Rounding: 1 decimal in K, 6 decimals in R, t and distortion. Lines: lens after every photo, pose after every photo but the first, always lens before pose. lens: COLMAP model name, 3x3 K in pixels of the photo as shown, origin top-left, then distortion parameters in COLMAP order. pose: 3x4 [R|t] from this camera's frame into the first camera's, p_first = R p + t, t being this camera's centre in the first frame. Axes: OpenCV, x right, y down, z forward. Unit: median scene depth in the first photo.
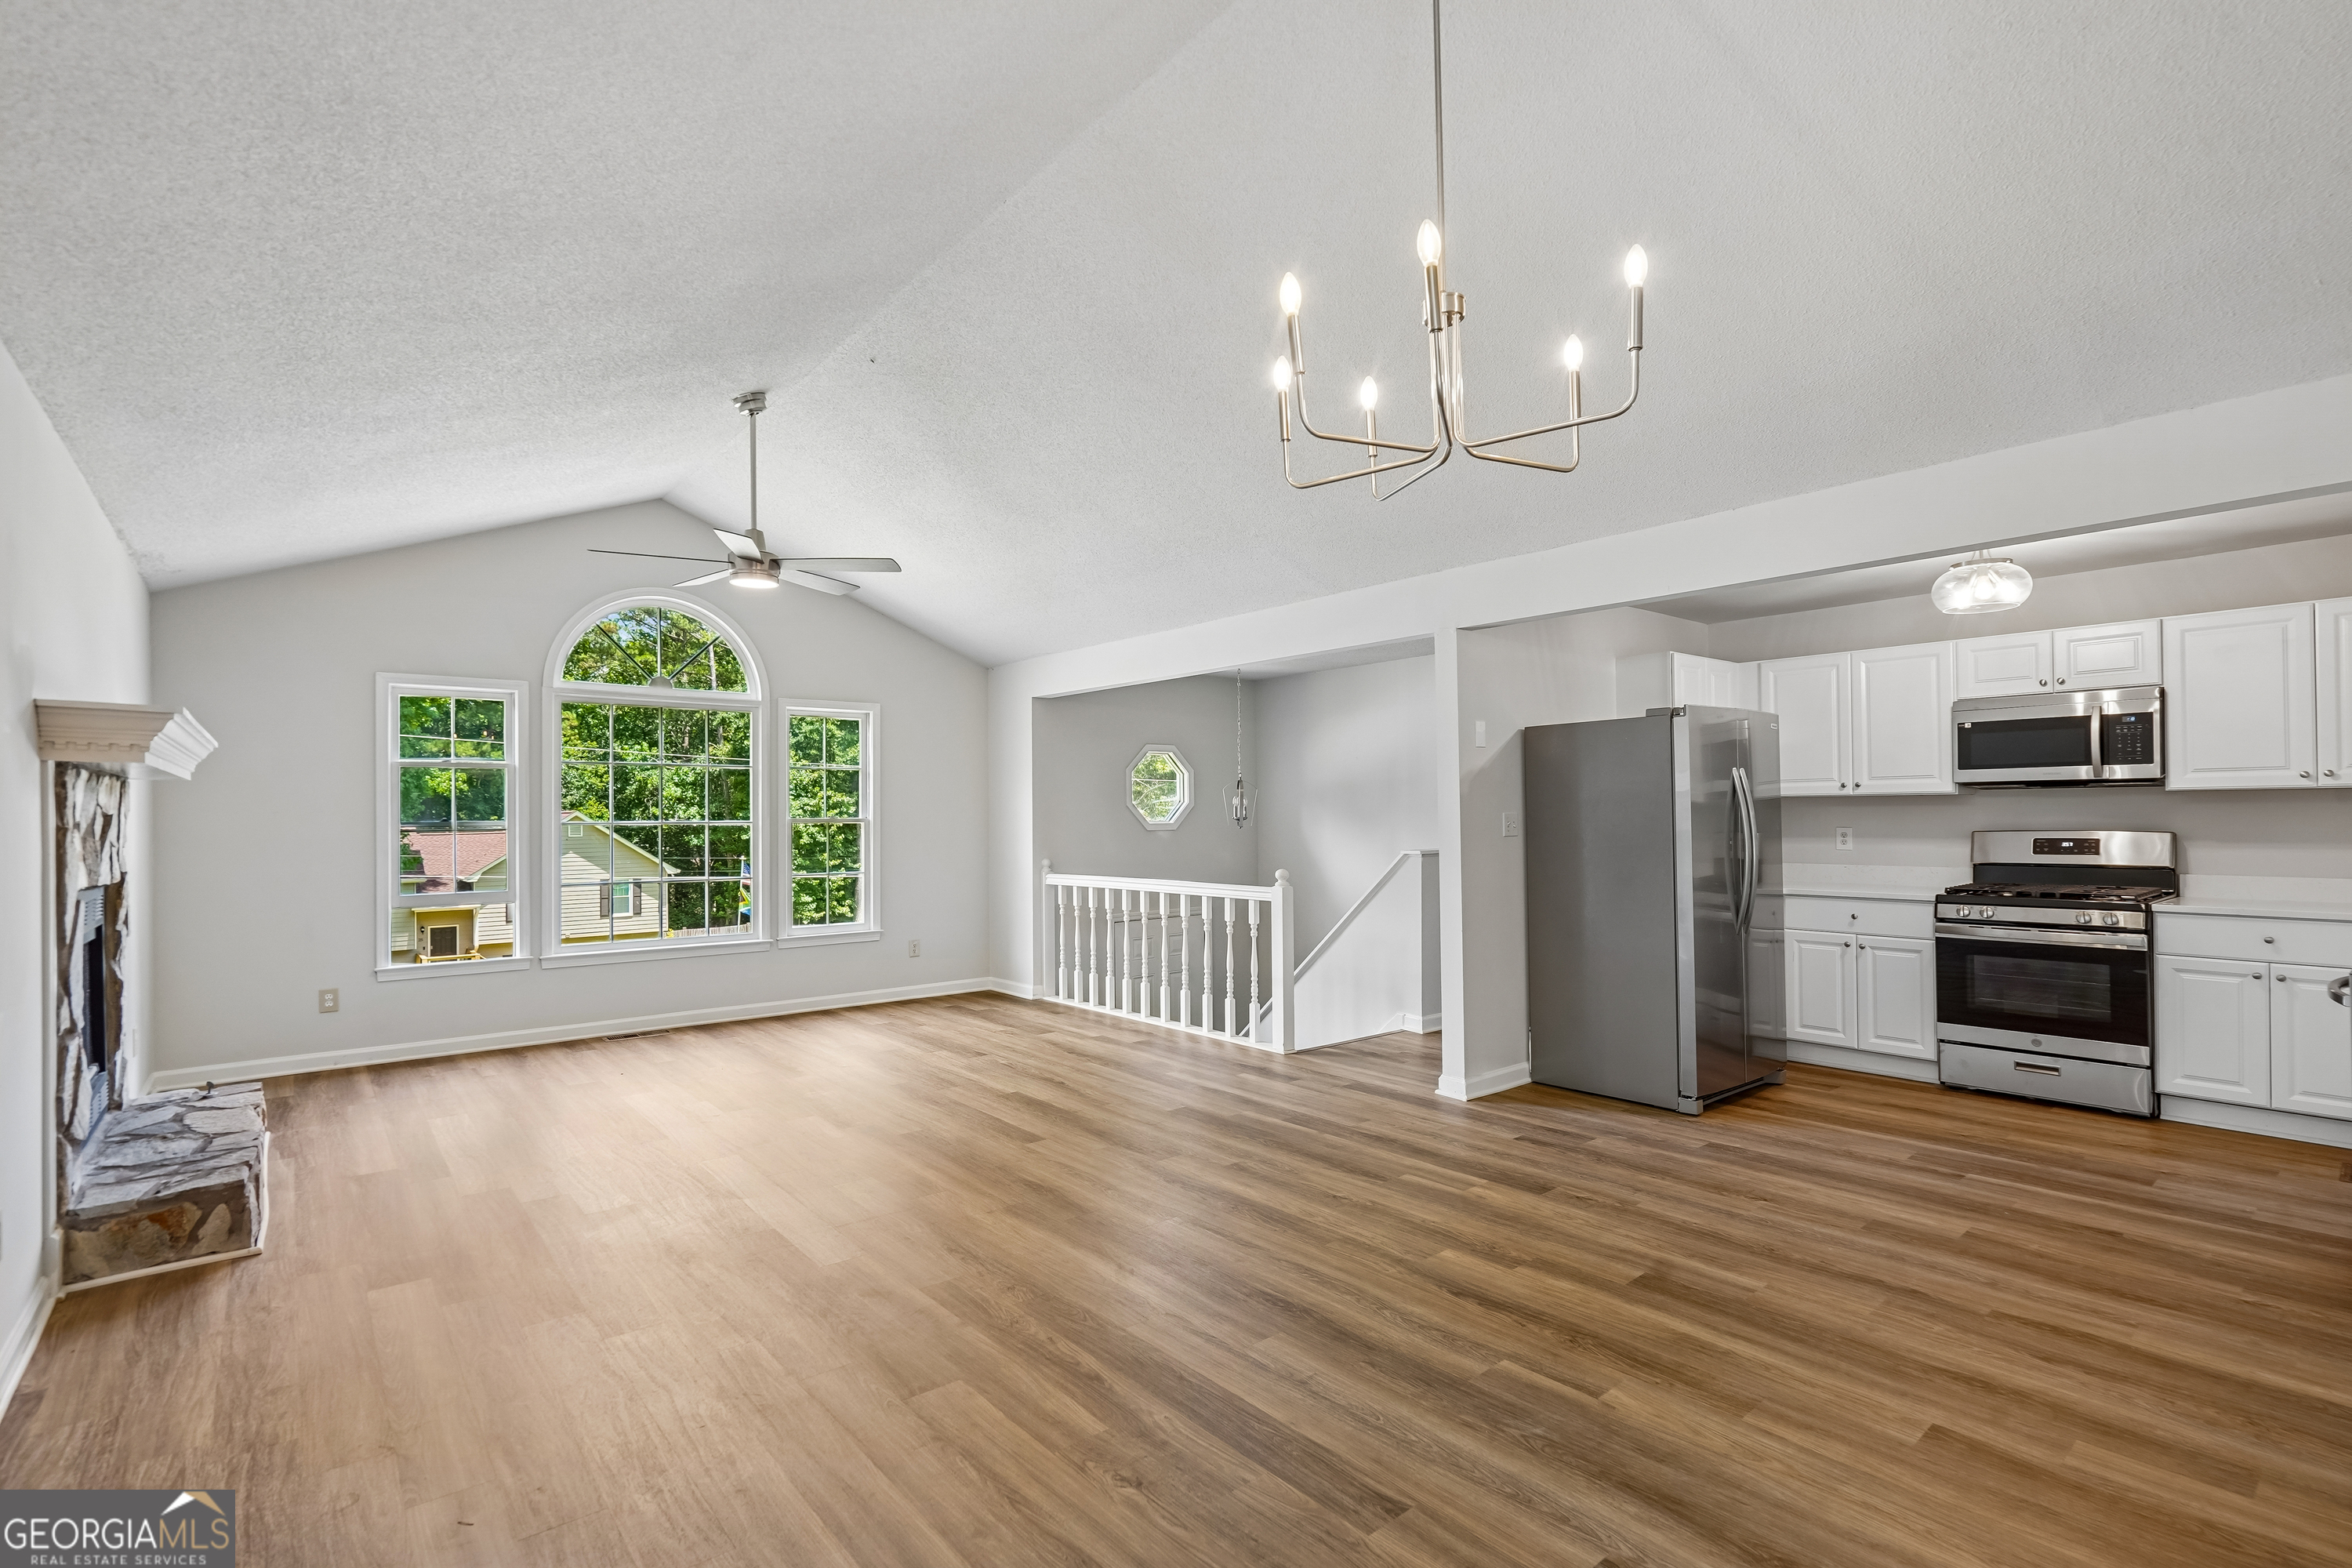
lens RADIAL K [[1096.5, 0, 1164.9], [0, 1096.5, 806.2], [0, 0, 1]] dist [0.000209, 0.000644]
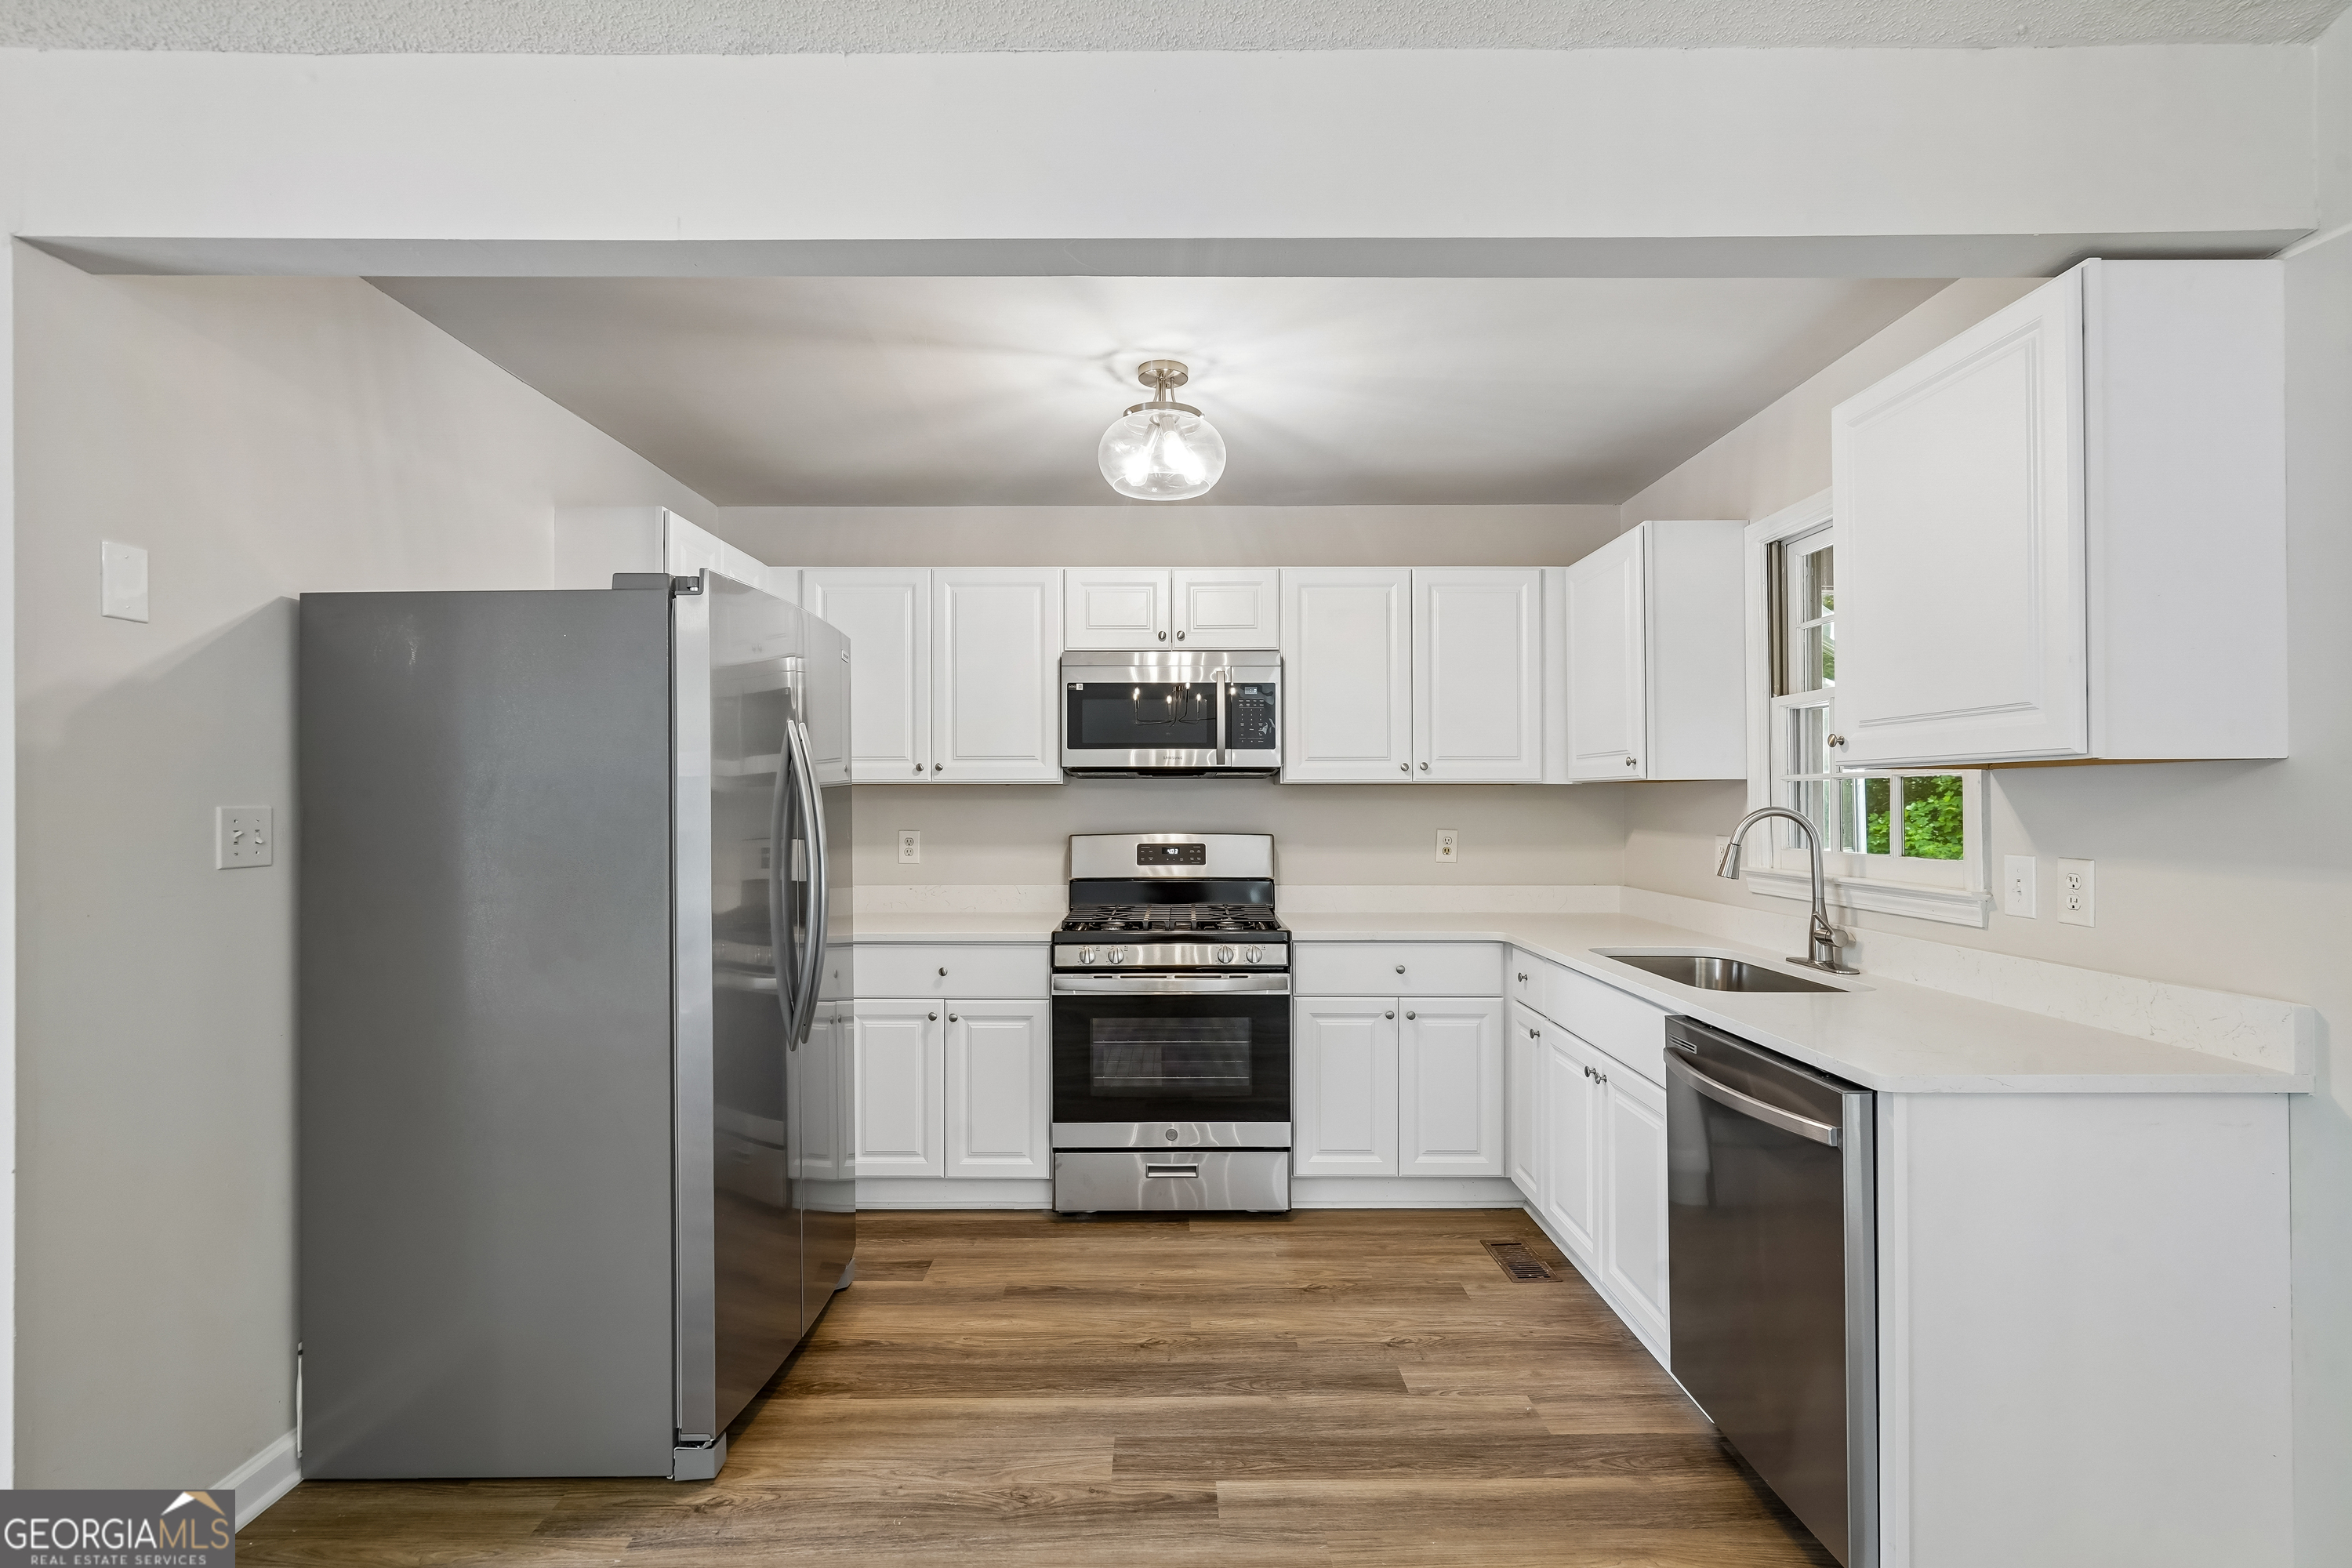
lens RADIAL K [[1091.6, 0, 1176.8], [0, 1091.6, 791.2], [0, 0, 1]] dist [-0.001689, -0.000003]
pose [[0.628944, 0.016780, 0.777270, 0.250484], [-0.009716, 0.999859, -0.013723, 0.003195], [-0.777390, 0.001079, 0.629018, 0.566880]]
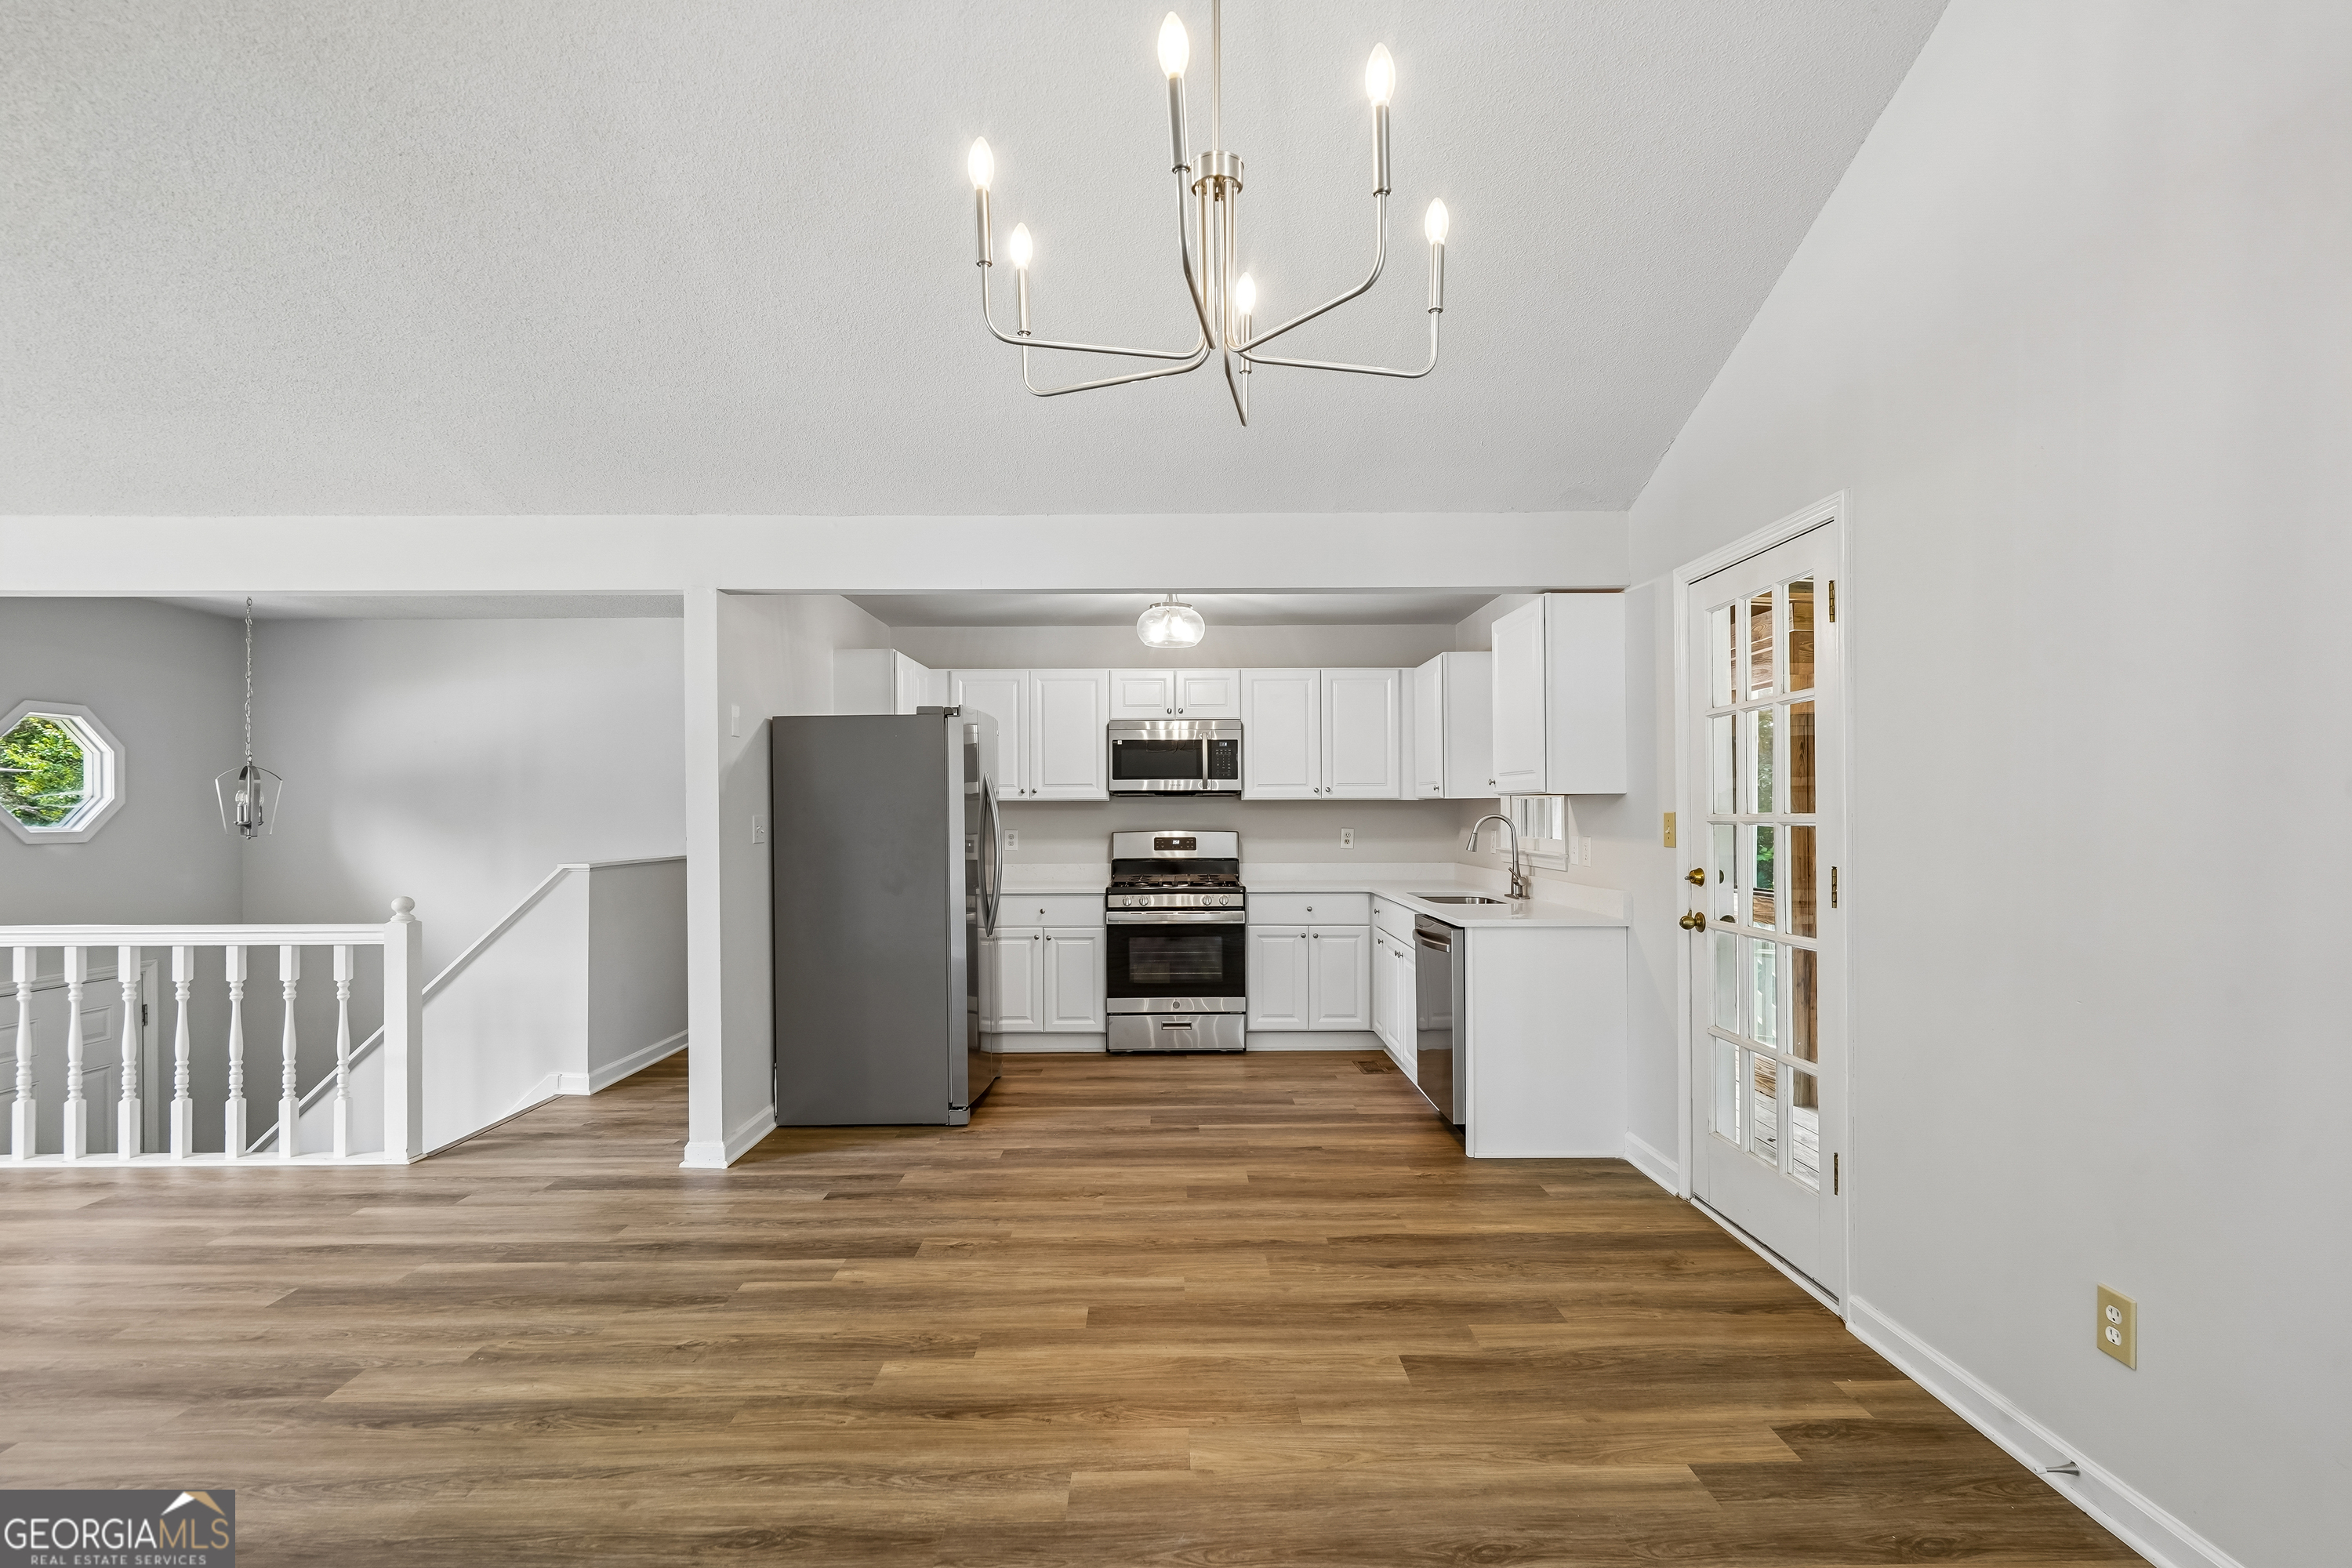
lens RADIAL K [[1104.7, 0, 1182.1], [0, 1104.7, 802.8], [0, 0, 1]] dist [0.000865, 0.000650]
pose [[0.624187, 0.012144, 0.781181, -0.168584], [-0.006574, 0.999925, -0.010292, 0.003219], [-0.781248, 0.001289, 0.624220, 0.232684]]
